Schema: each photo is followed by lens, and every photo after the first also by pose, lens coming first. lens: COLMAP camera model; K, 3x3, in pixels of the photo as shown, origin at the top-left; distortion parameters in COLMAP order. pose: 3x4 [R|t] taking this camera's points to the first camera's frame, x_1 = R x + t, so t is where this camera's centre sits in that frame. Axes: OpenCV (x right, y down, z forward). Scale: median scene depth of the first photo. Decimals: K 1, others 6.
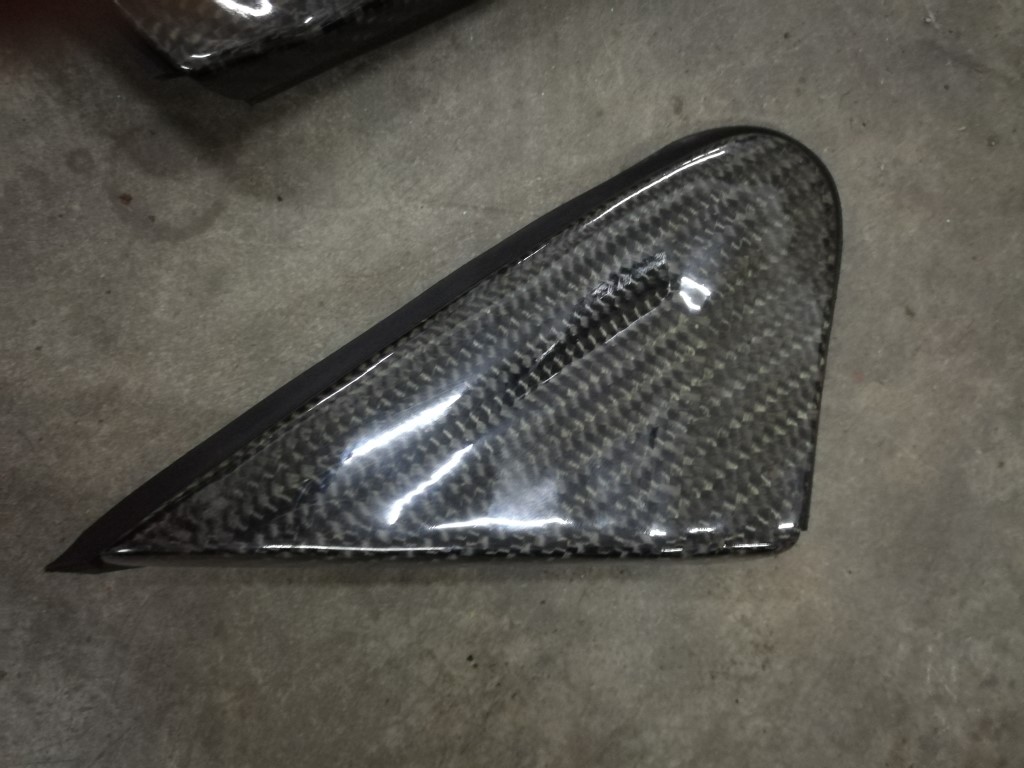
lens RADIAL K [[832.8, 0, 512.0], [0, 832.8, 384.0], [0, 0, 1]] dist [-0.053047, 0.075854]
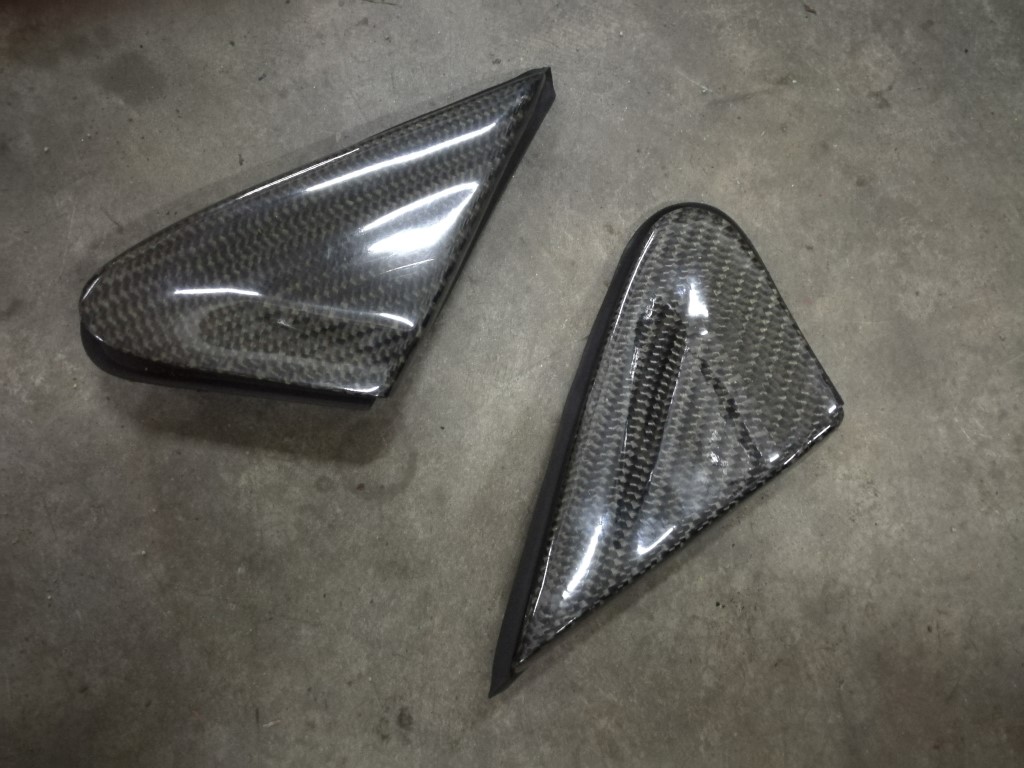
lens RADIAL K [[832.8, 0, 512.0], [0, 832.8, 384.0], [0, 0, 1]] dist [-0.053047, 0.075854]
pose [[0.812277, -0.580202, 0.059766, -0.221571], [0.583198, 0.809530, -0.067388, -0.111682], [-0.009283, 0.089593, 0.995935, -0.546075]]
